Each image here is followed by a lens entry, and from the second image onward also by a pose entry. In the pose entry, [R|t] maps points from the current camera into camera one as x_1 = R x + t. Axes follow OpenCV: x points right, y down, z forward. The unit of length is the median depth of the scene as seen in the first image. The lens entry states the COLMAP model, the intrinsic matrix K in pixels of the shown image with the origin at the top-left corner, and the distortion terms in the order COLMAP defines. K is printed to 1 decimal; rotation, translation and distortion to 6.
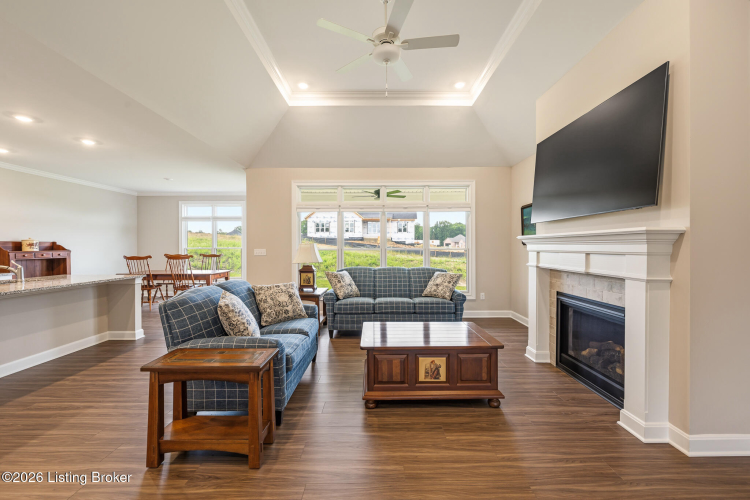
lens RADIAL K [[311.2, 0, 375.0], [0, 311.2, 250.0], [0, 0, 1]] dist [-0.001903, -0.000133]
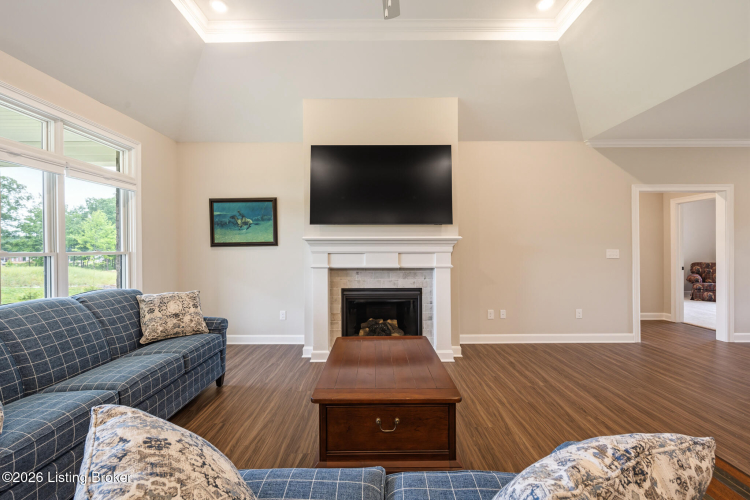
lens RADIAL K [[311.2, 0, 375.0], [0, 311.2, 250.0], [0, 0, 1]] dist [-0.001903, -0.000133]
pose [[-0.009618, 0.000025, 0.999954, -0.527247], [0.014811, 0.999890, 0.000118, -0.002663], [-0.999844, 0.014811, -0.009618, 0.900688]]
